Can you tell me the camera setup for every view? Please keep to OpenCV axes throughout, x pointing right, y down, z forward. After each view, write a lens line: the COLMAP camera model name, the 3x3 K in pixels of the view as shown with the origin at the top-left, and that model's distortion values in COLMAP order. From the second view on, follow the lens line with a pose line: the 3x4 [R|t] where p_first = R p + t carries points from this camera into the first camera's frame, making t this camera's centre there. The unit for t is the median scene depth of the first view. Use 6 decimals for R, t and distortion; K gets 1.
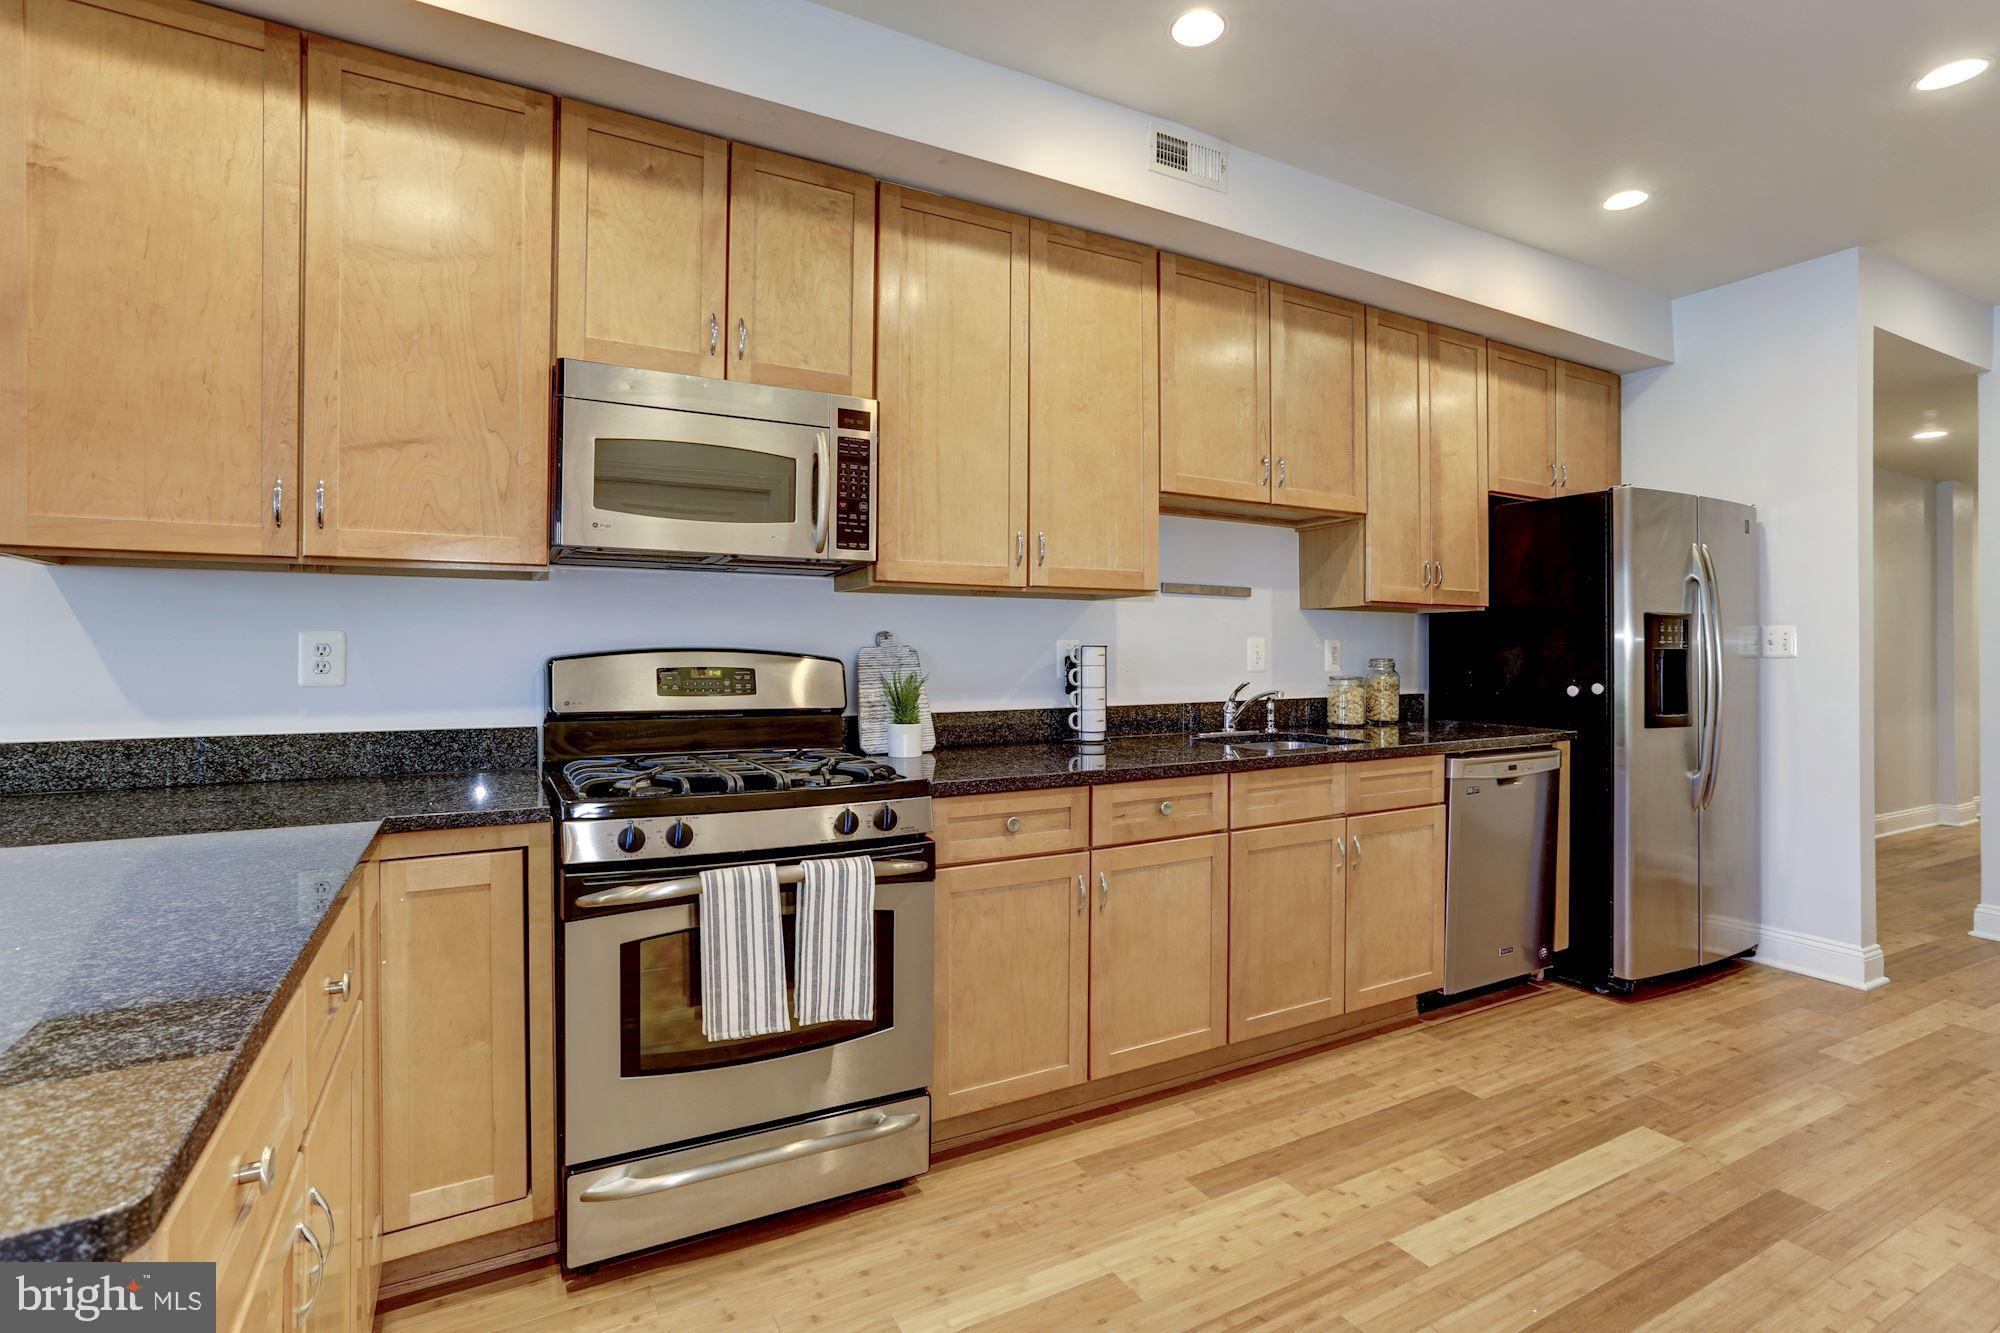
lens RADIAL K [[973.1, 0, 974.0], [0, 973.1, 651.6], [0, 0, 1]] dist [-0.042125, 0.027578]
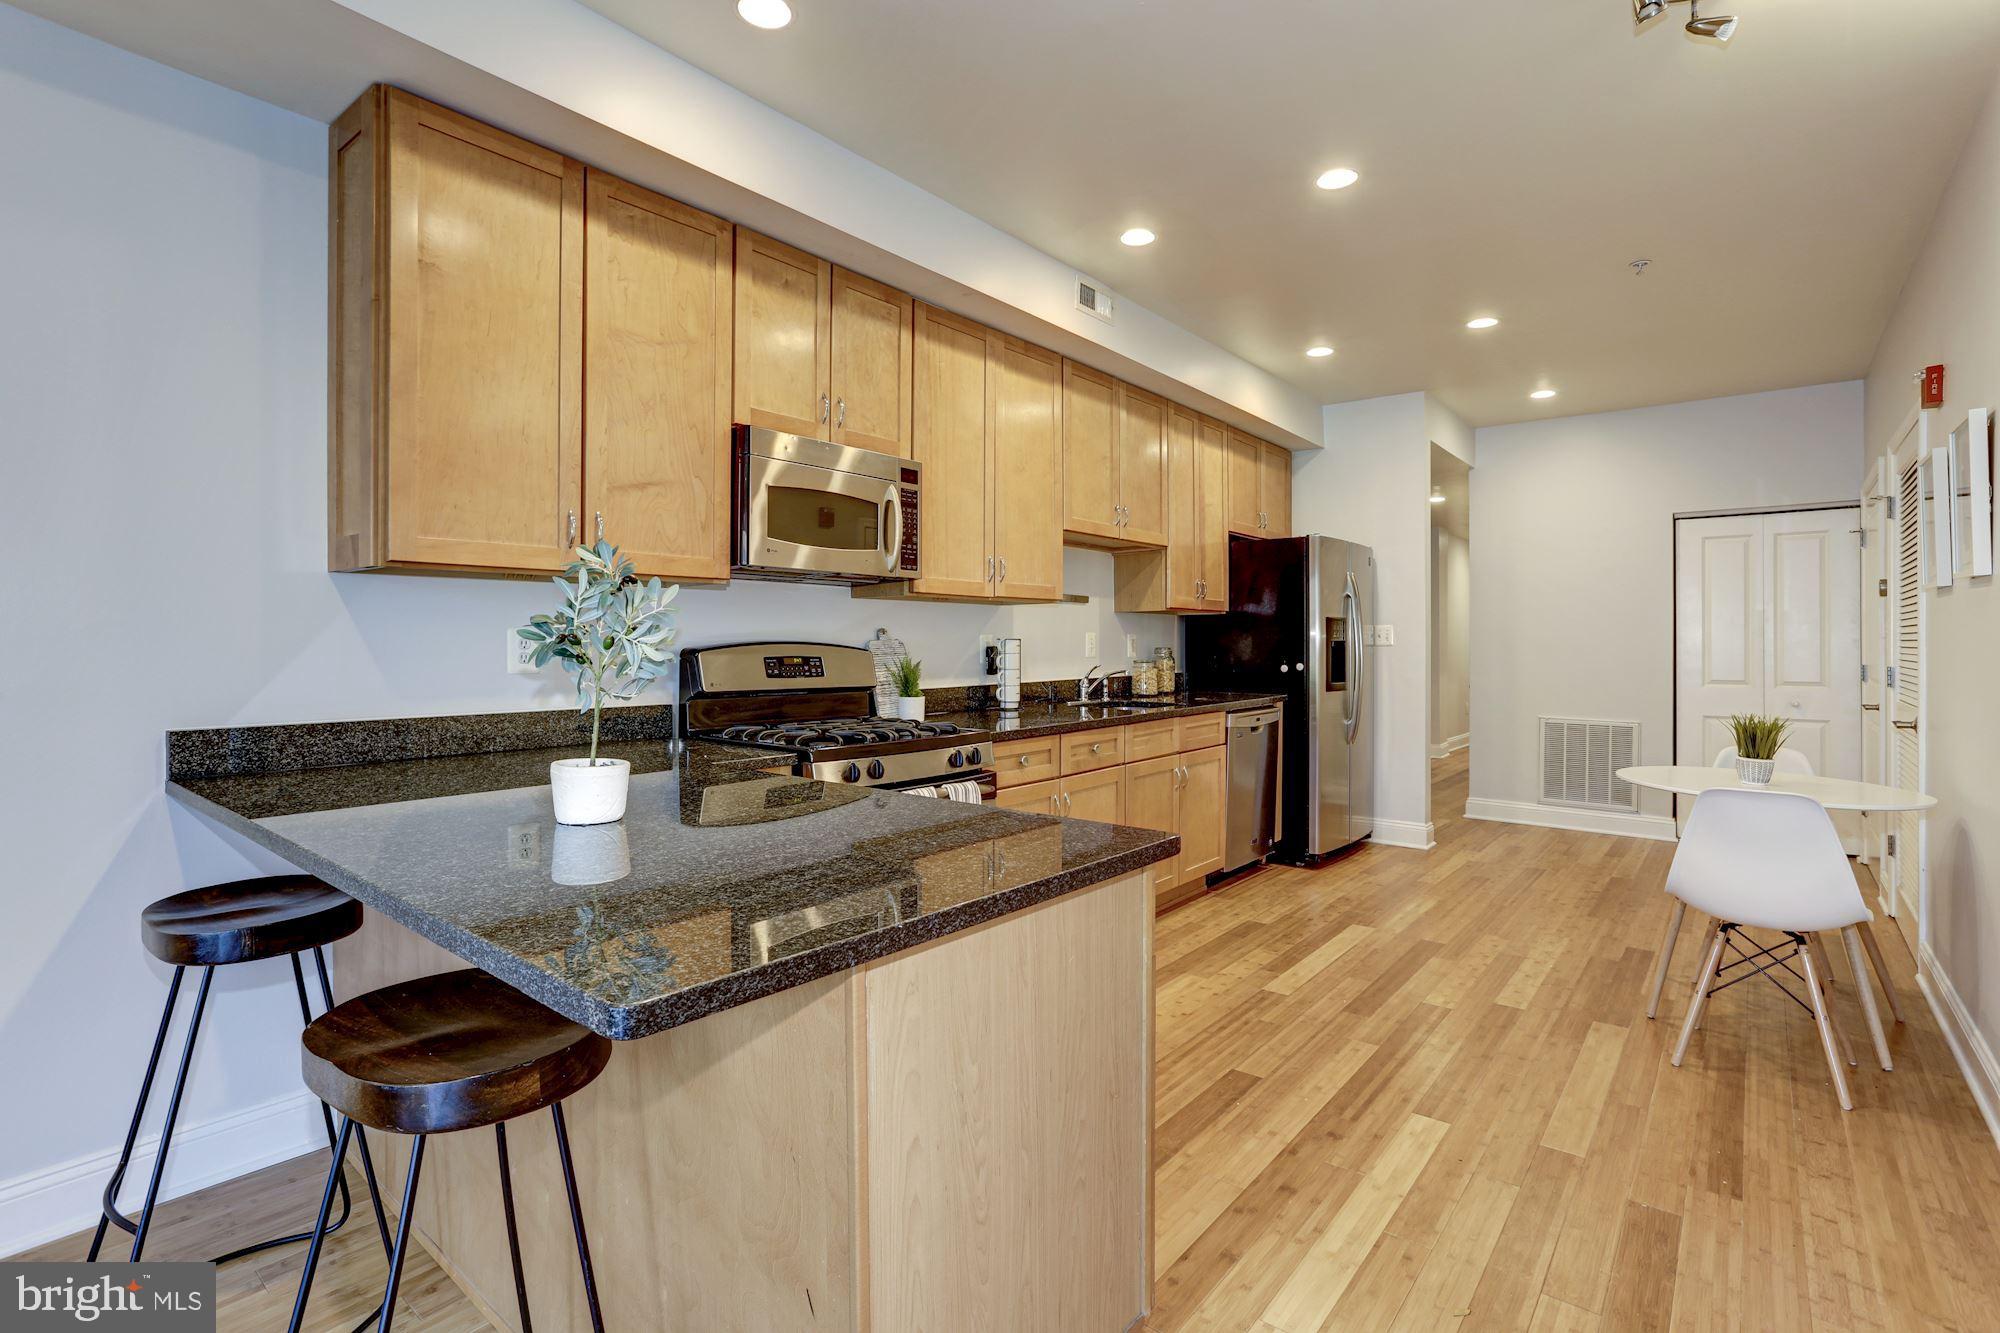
lens RADIAL K [[973.1, 0, 981.8], [0, 973.1, 660.5], [0, 0, 1]] dist [-0.042125, 0.027578]
pose [[0.925690, -0.010493, 0.378137, -0.503524], [0.004558, 0.999852, 0.016585, 0.001318], [-0.378255, -0.013629, 0.925601, -0.293593]]
